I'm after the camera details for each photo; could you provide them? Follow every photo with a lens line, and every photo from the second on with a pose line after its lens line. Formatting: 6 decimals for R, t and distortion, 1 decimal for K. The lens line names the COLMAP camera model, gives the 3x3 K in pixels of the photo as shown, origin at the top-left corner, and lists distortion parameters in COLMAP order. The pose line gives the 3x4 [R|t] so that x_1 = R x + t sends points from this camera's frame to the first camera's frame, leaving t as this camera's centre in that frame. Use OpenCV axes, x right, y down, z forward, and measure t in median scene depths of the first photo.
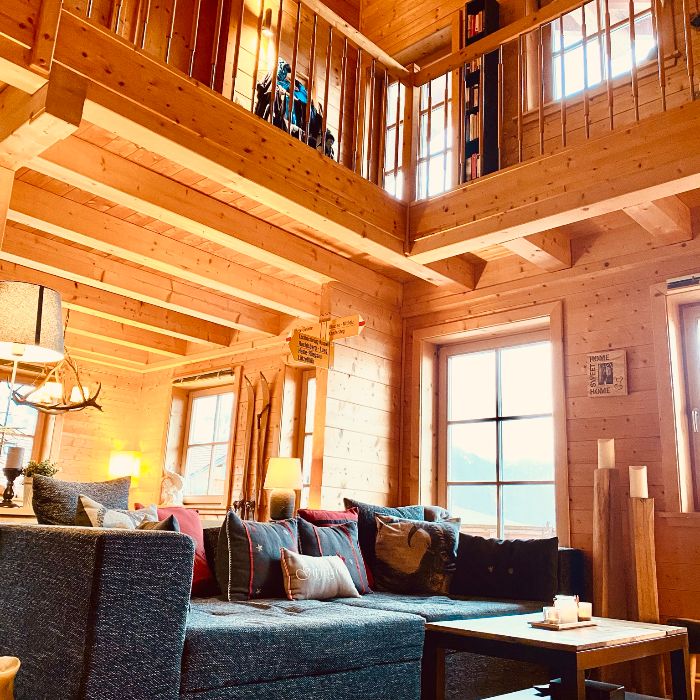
lens RADIAL K [[713.2, 0, 357.7], [0, 713.2, 348.5], [0, 0, 1]] dist [0.132675, -0.250636]
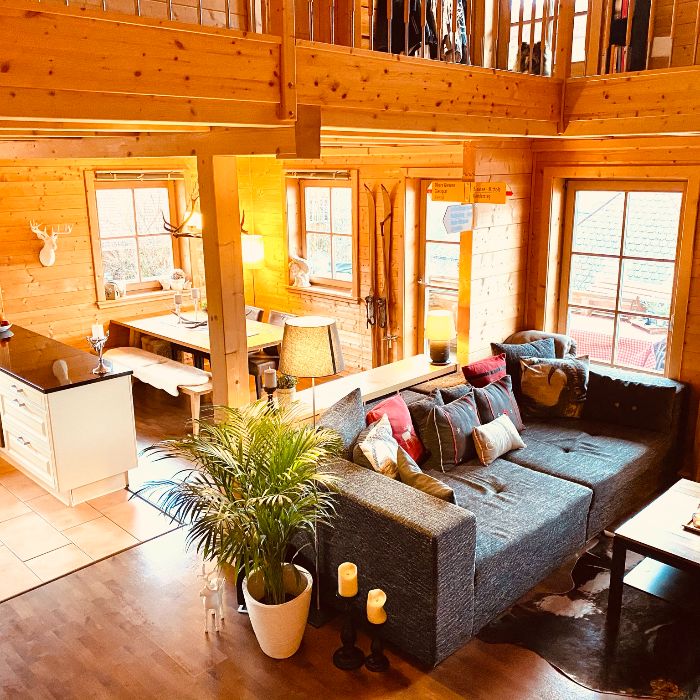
lens RADIAL K [[713.2, 0, 357.7], [0, 713.2, 348.5], [0, 0, 1]] dist [0.132675, -0.250636]
pose [[0.998076, -0.045341, -0.042282, -0.185840], [0.060170, 0.872760, 0.484428, -0.369172], [0.014937, -0.486040, 0.873809, -0.071381]]
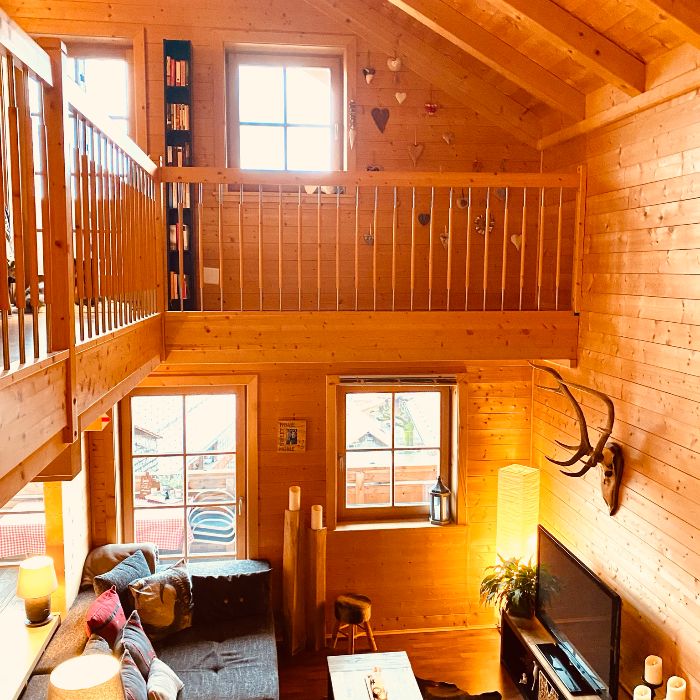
lens RADIAL K [[713.2, 0, 357.7], [0, 713.2, 348.5], [0, 0, 1]] dist [0.132675, -0.250636]
pose [[0.632880, -0.120998, 0.764737, -0.545984], [-0.178619, 0.938252, 0.296273, -0.500046], [-0.753364, -0.324102, 0.572189, 0.161635]]
